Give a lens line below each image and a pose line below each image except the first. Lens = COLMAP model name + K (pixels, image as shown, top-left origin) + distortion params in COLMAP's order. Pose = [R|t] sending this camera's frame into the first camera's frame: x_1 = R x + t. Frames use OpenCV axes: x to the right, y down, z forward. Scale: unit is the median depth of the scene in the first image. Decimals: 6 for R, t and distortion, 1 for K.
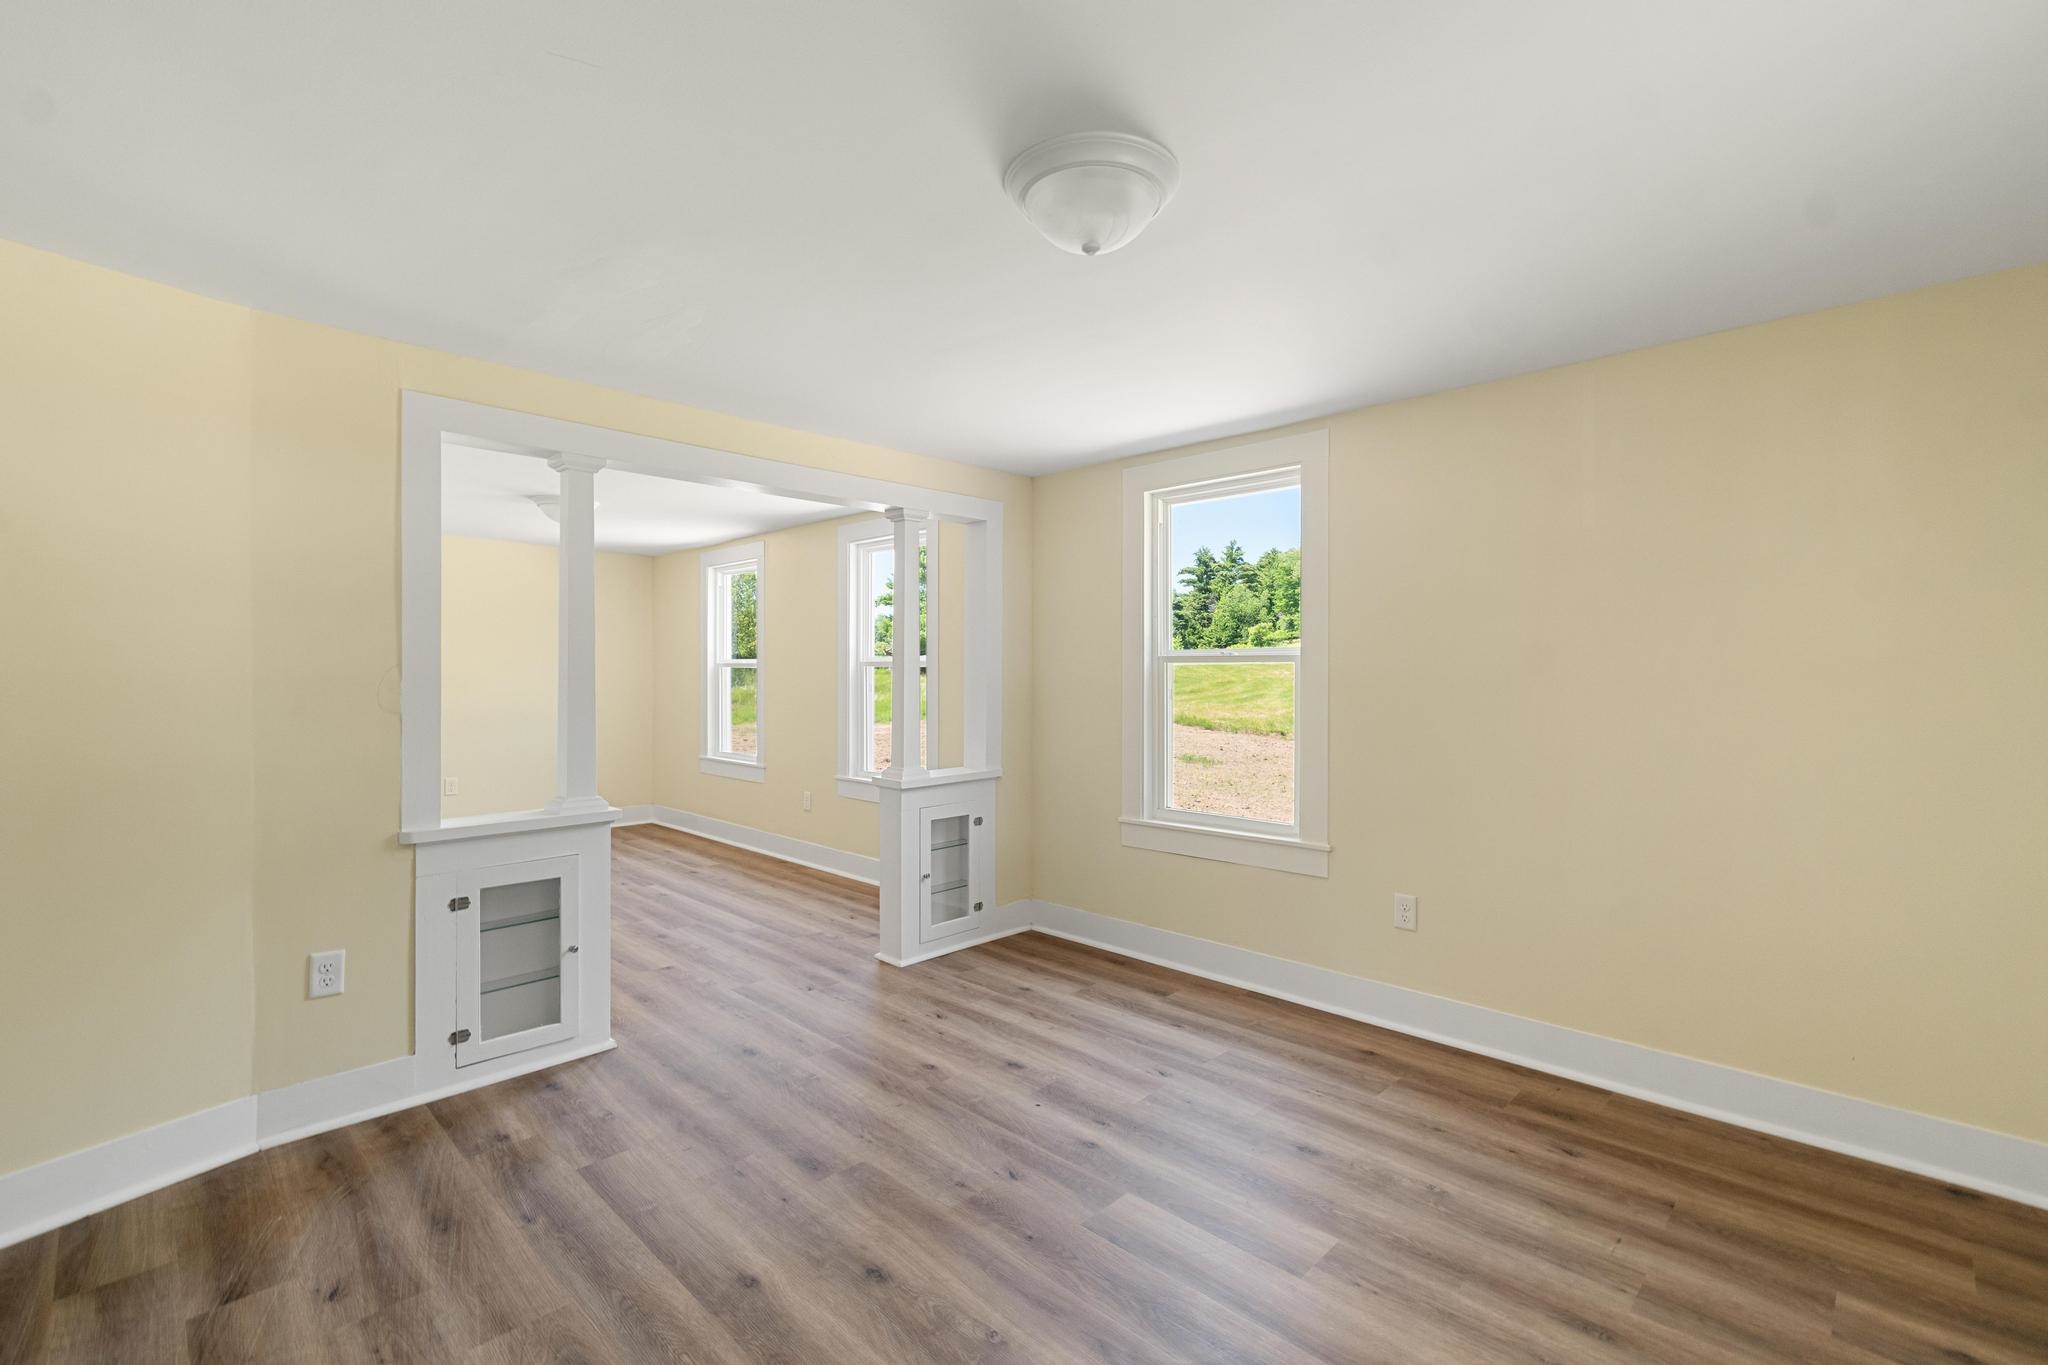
lens RADIAL K [[909.9, 0, 1032.2], [0, 909.9, 684.2], [0, 0, 1]] dist [-0.001999, -0.000904]
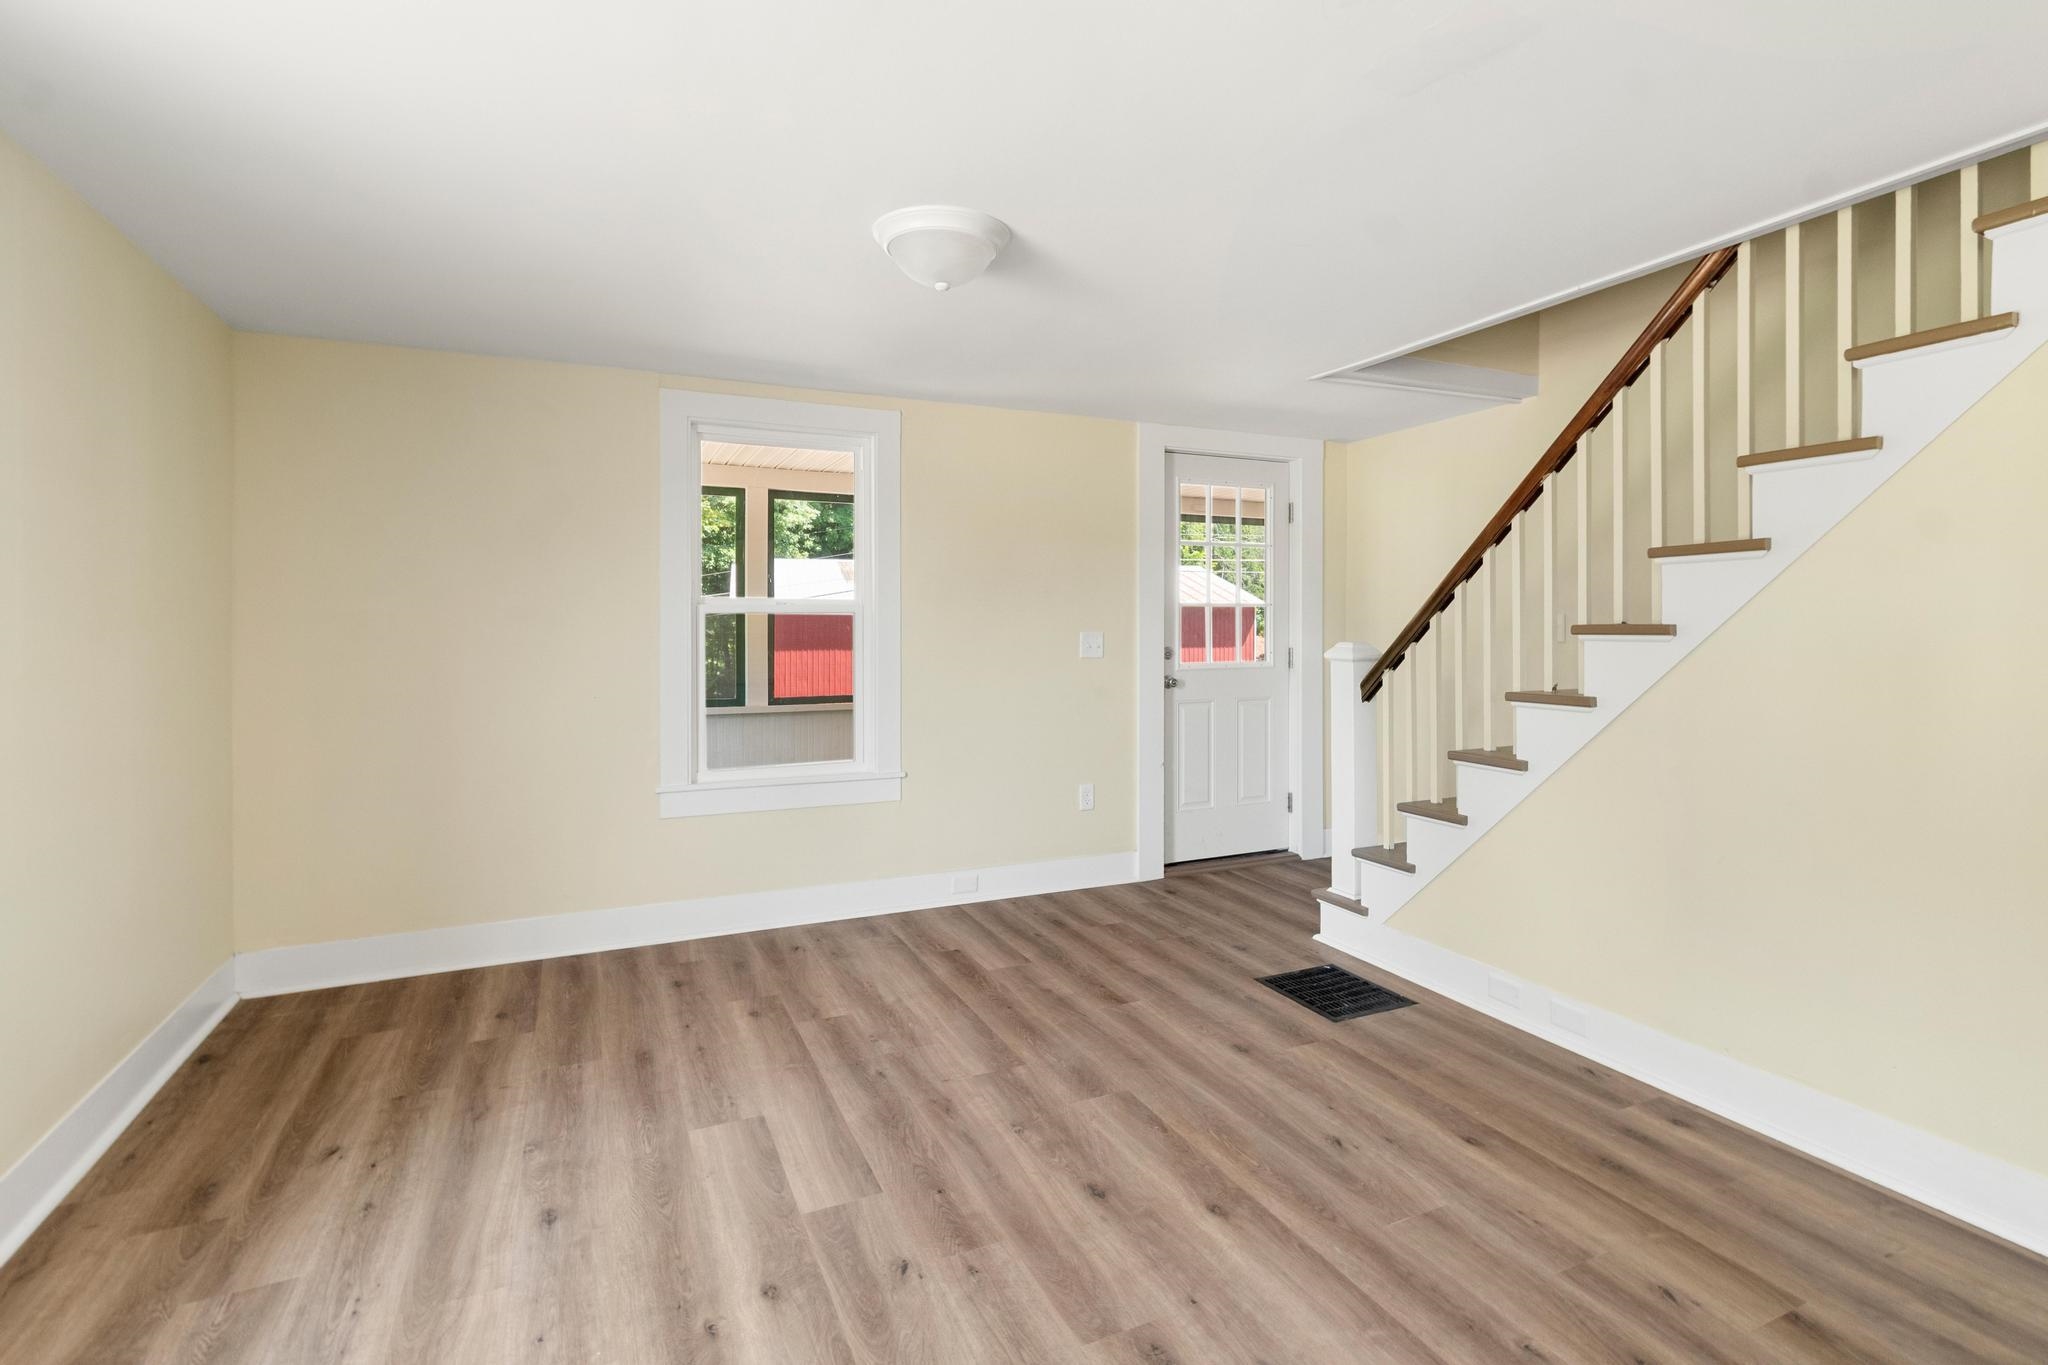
lens RADIAL K [[952.6, 0, 1032.5], [0, 952.6, 629.9], [0, 0, 1]] dist [0.001282, 0.000519]
pose [[-0.937126, -0.003492, 0.348974, -0.351432], [0.004359, 0.999755, 0.021709, -0.017497], [-0.348965, 0.021865, -0.936881, 1.482533]]
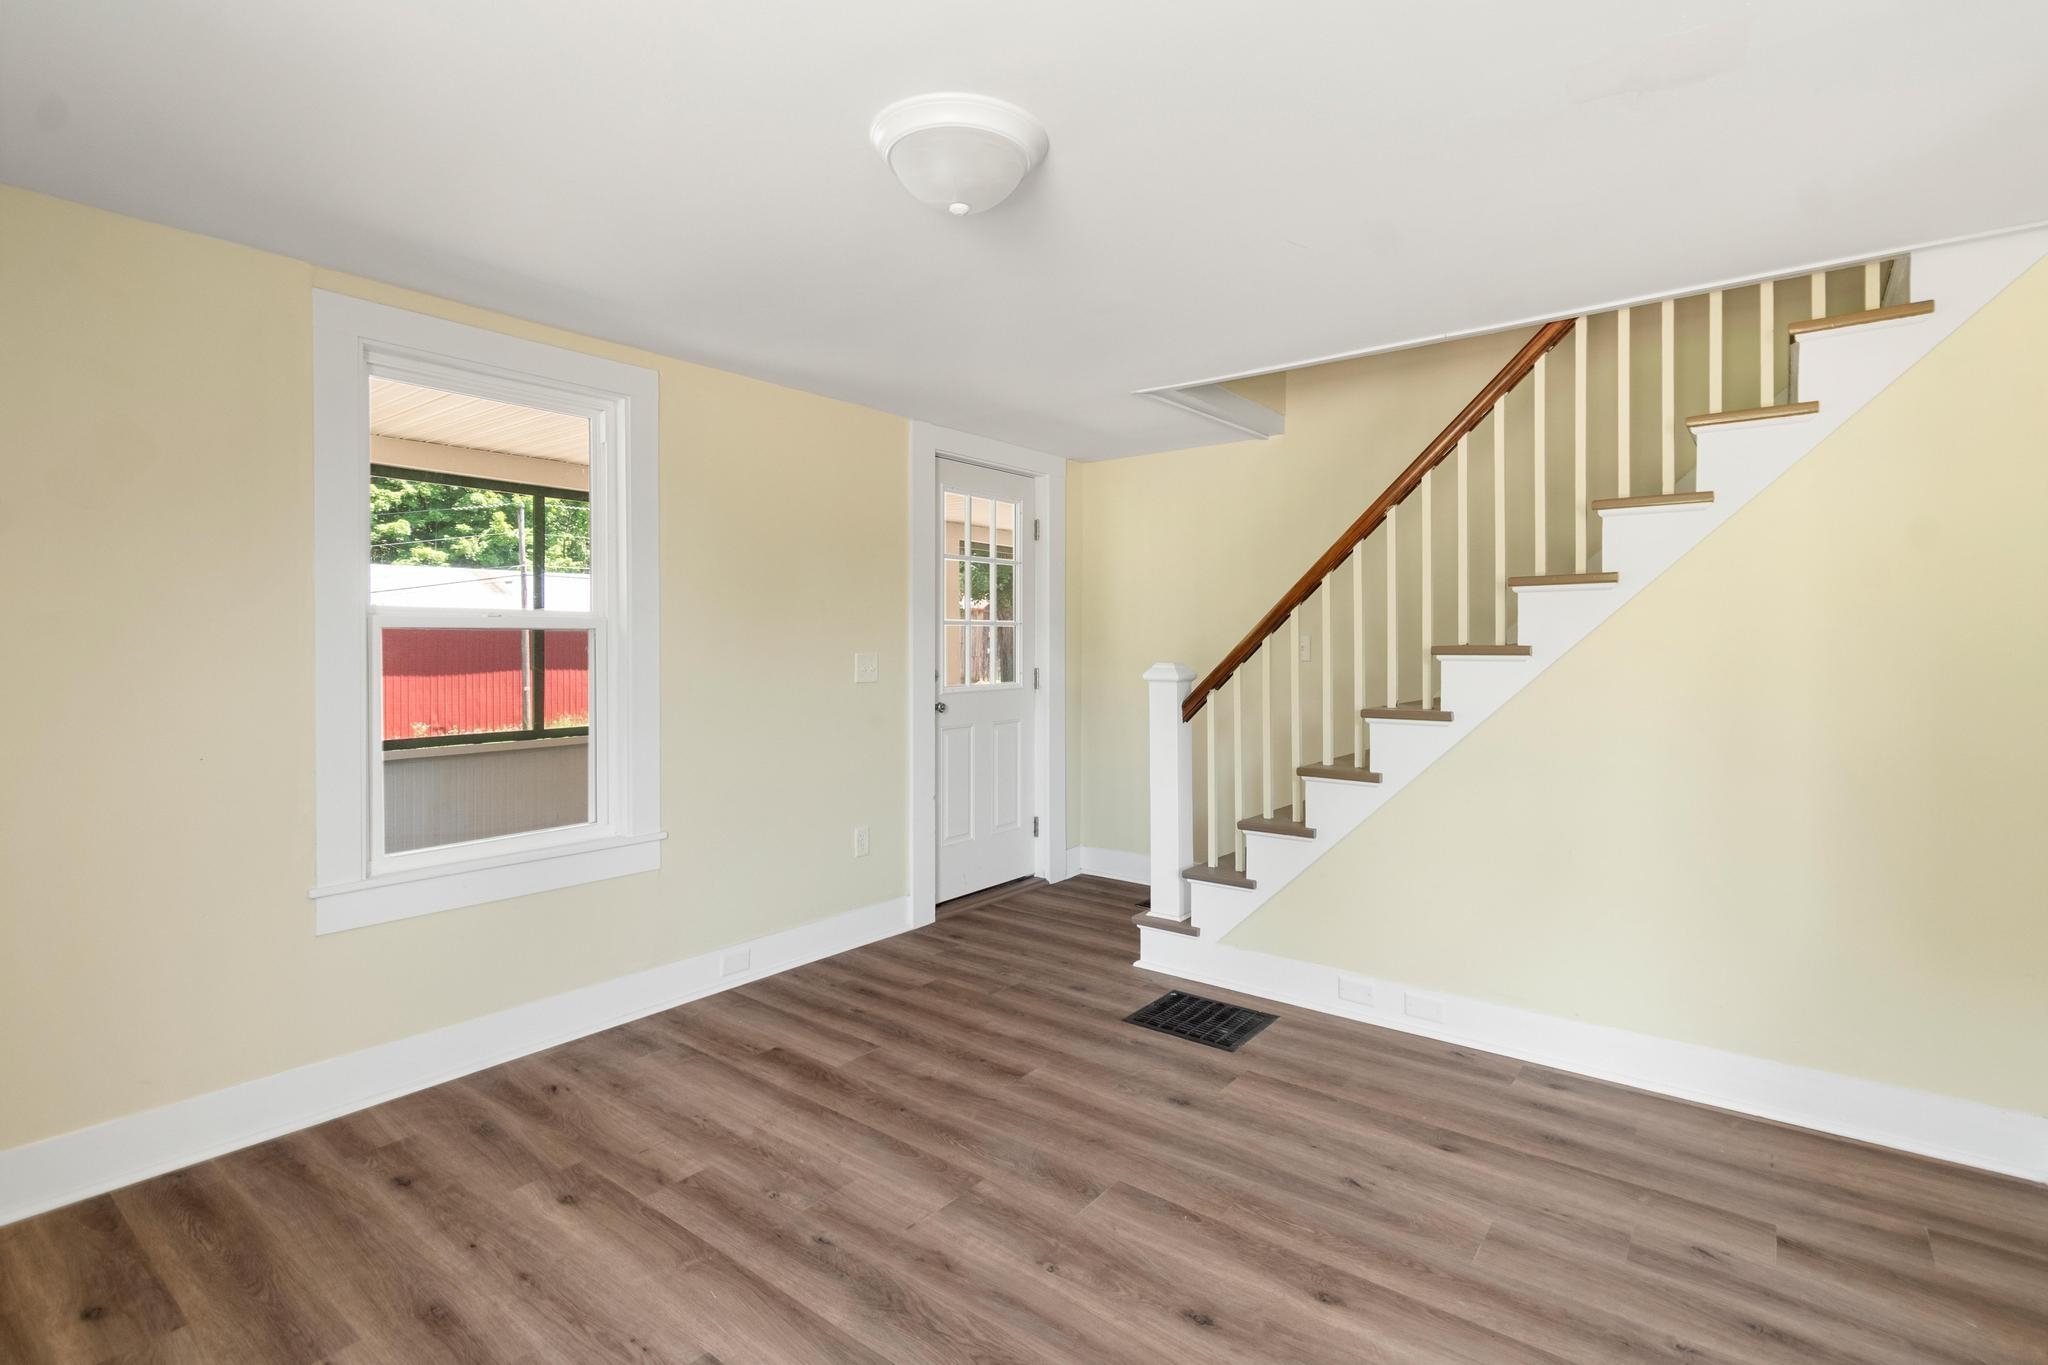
lens RADIAL K [[959.9, 0, 1031.1], [0, 959.9, 650.9], [0, 0, 1]] dist [0.005618, -0.007062]
pose [[-0.992983, -0.001831, -0.118247, 0.074341], [-0.004688, 0.999704, 0.023886, -0.016006], [0.118168, 0.024273, -0.992697, 1.373337]]
